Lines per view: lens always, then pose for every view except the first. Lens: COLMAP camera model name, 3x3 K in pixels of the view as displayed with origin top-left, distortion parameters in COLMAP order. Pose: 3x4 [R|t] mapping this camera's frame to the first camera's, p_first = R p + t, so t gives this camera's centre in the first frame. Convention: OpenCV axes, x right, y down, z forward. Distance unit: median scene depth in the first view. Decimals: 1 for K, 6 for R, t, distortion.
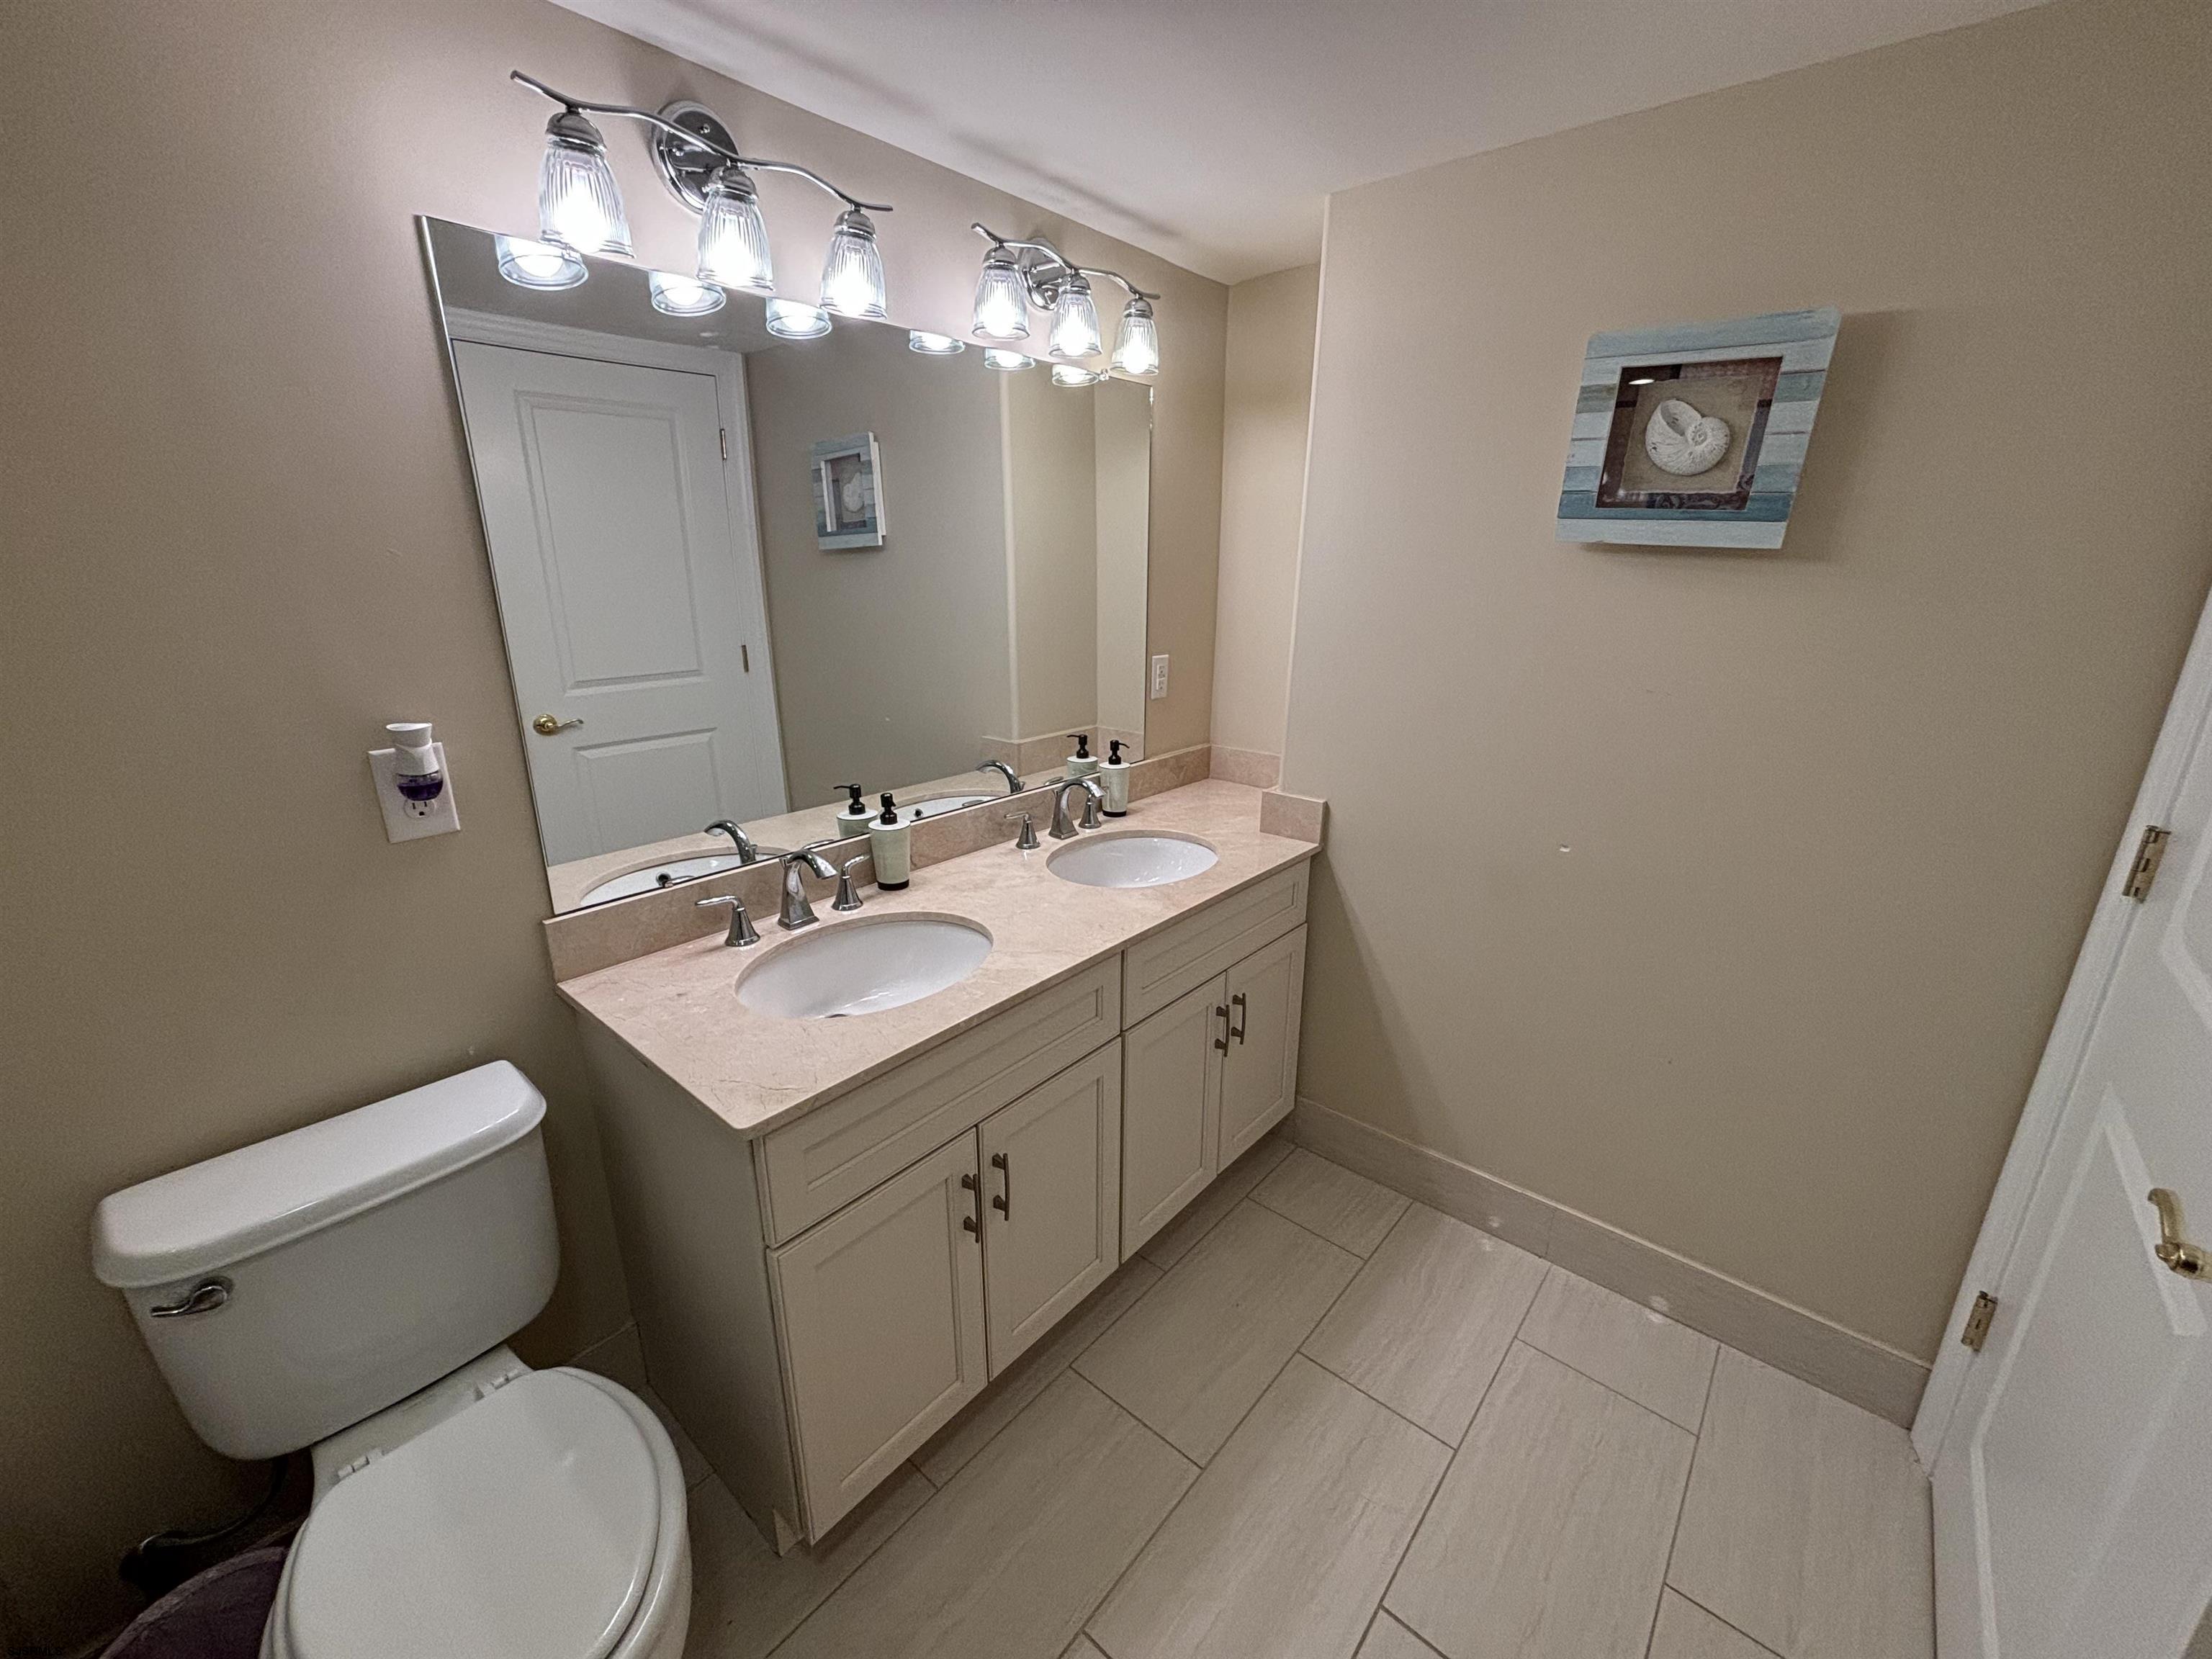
lens RADIAL K [[889.5, 0, 1095.1], [0, 889.5, 839.0], [0, 0, 1]] dist [0.002050, -0.000732]
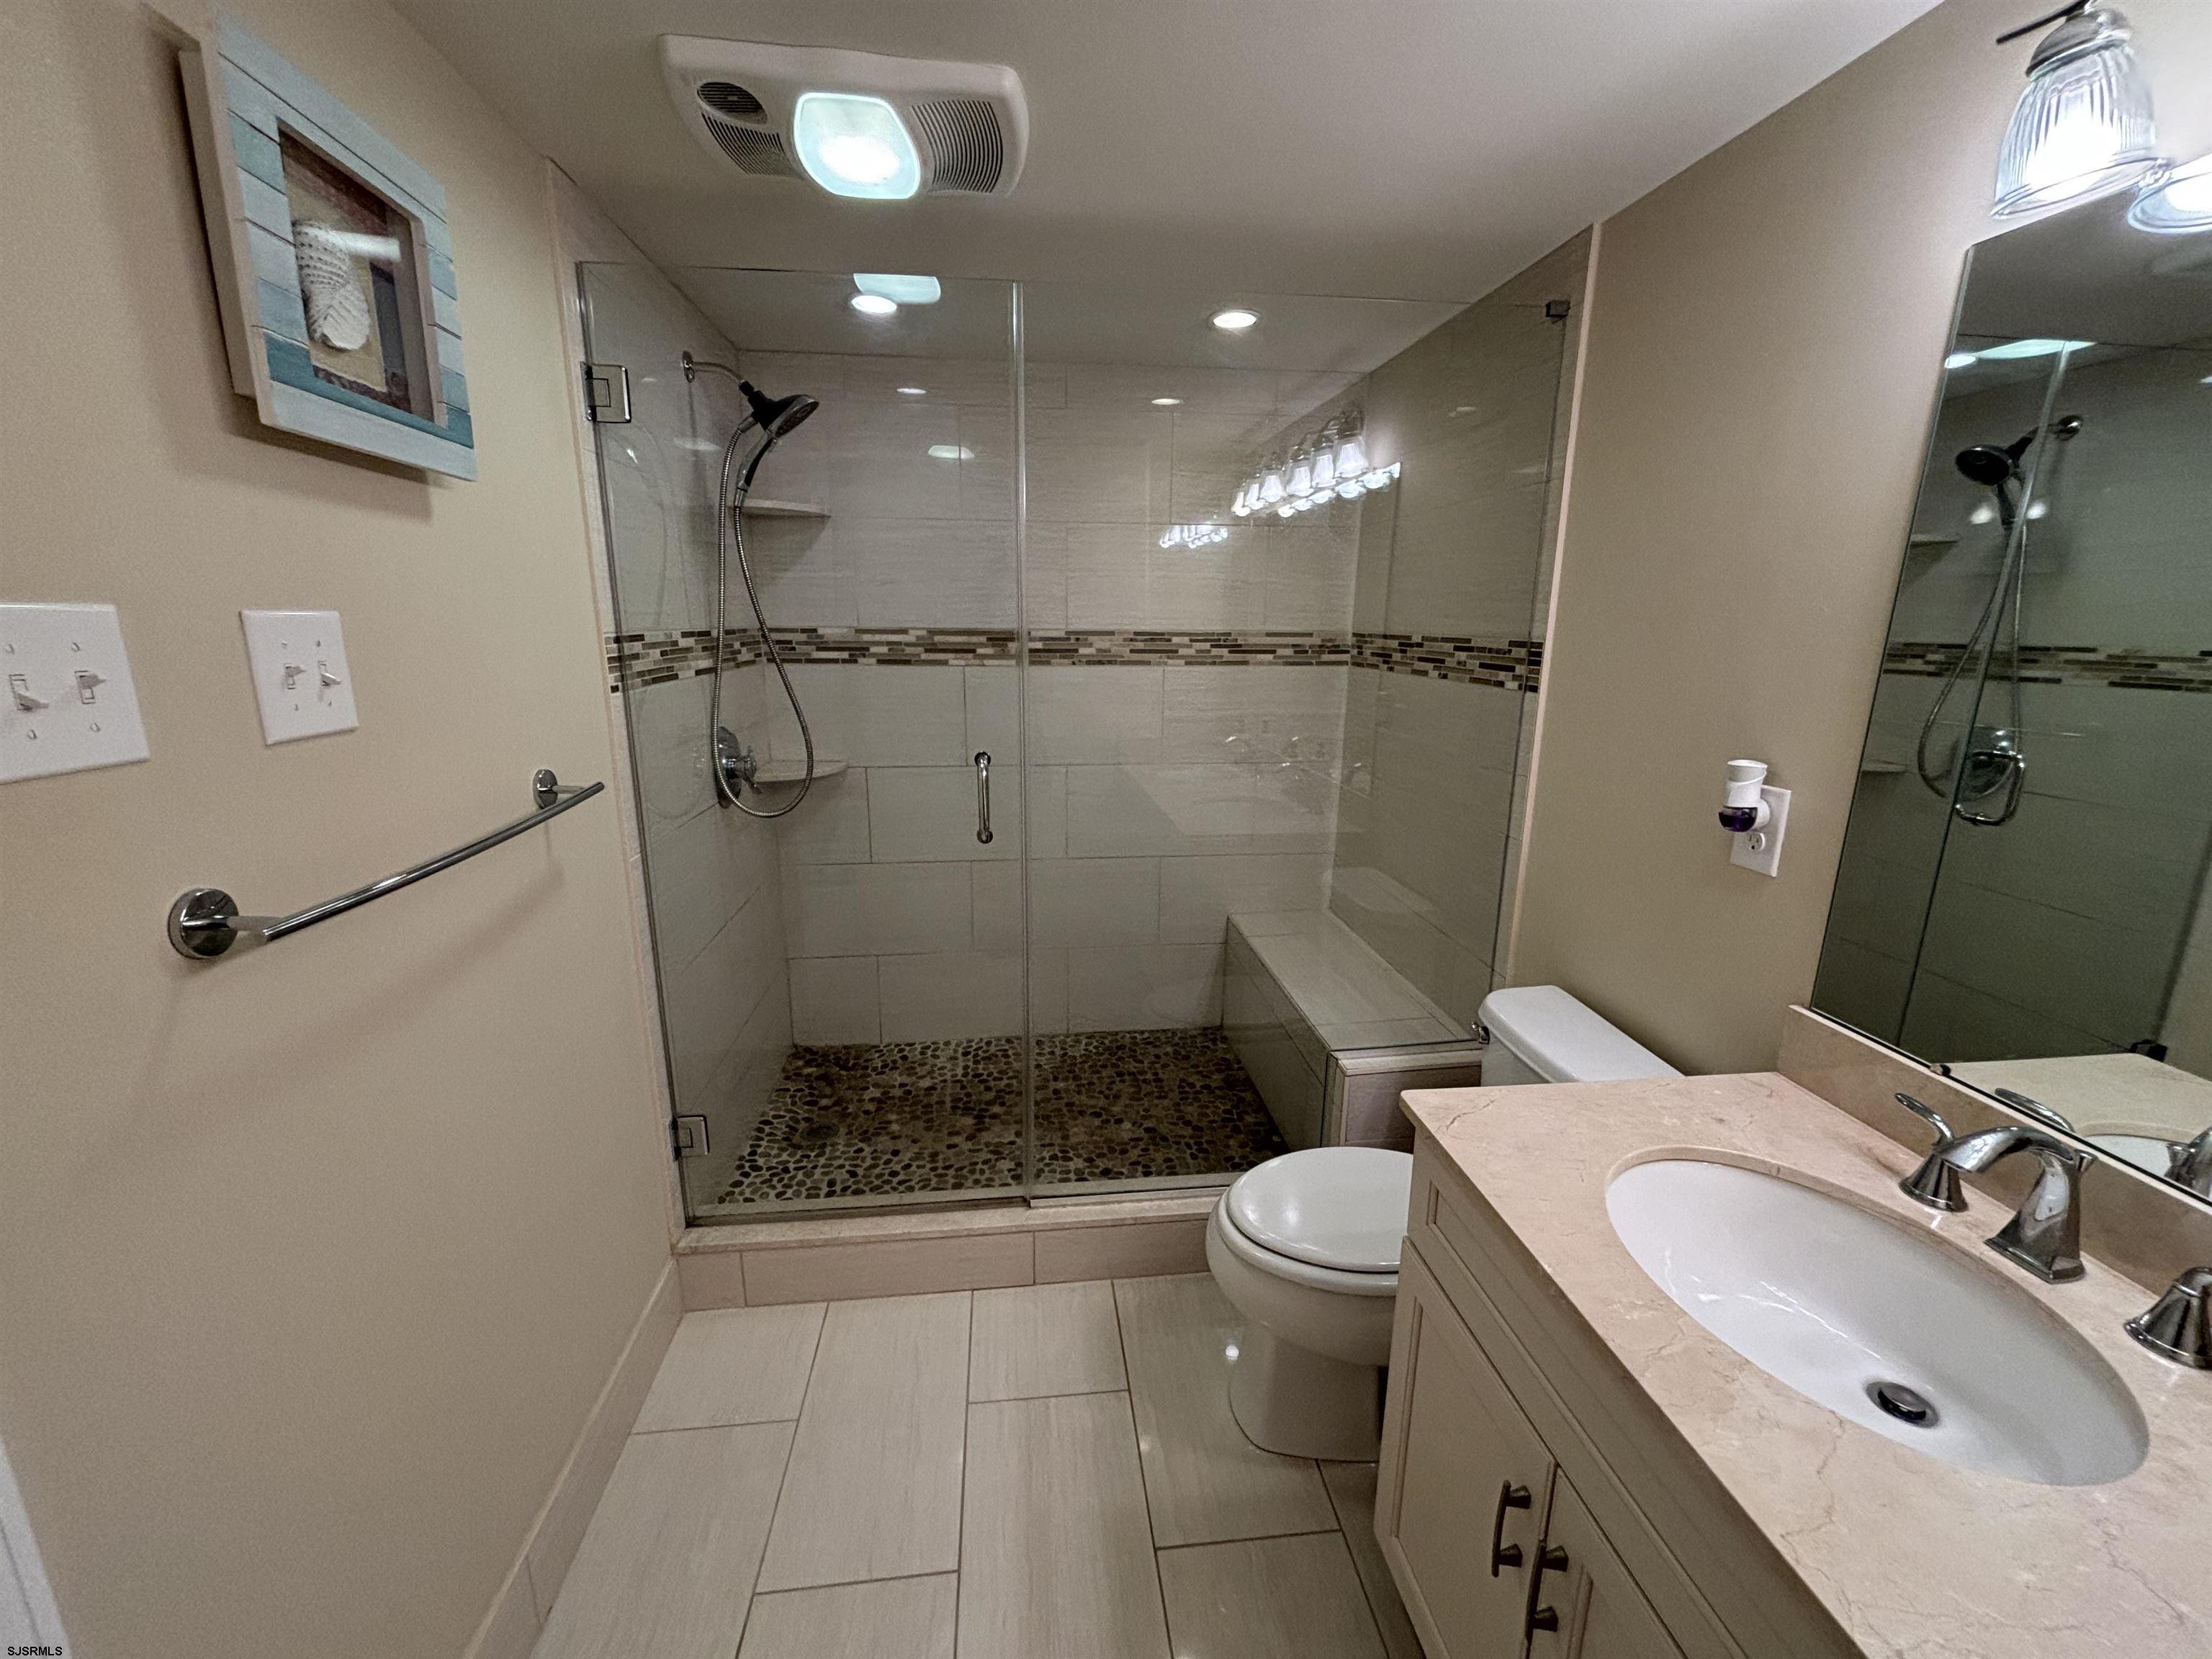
lens RADIAL K [[889.5, 0, 1103.6], [0, 889.5, 831.4], [0, 0, 1]] dist [0.002050, -0.000732]
pose [[-0.680448, 0.158096, -0.715539, 0.412749], [-0.235912, 0.877206, 0.418158, -0.235532], [0.693784, 0.453339, -0.559596, 0.799267]]
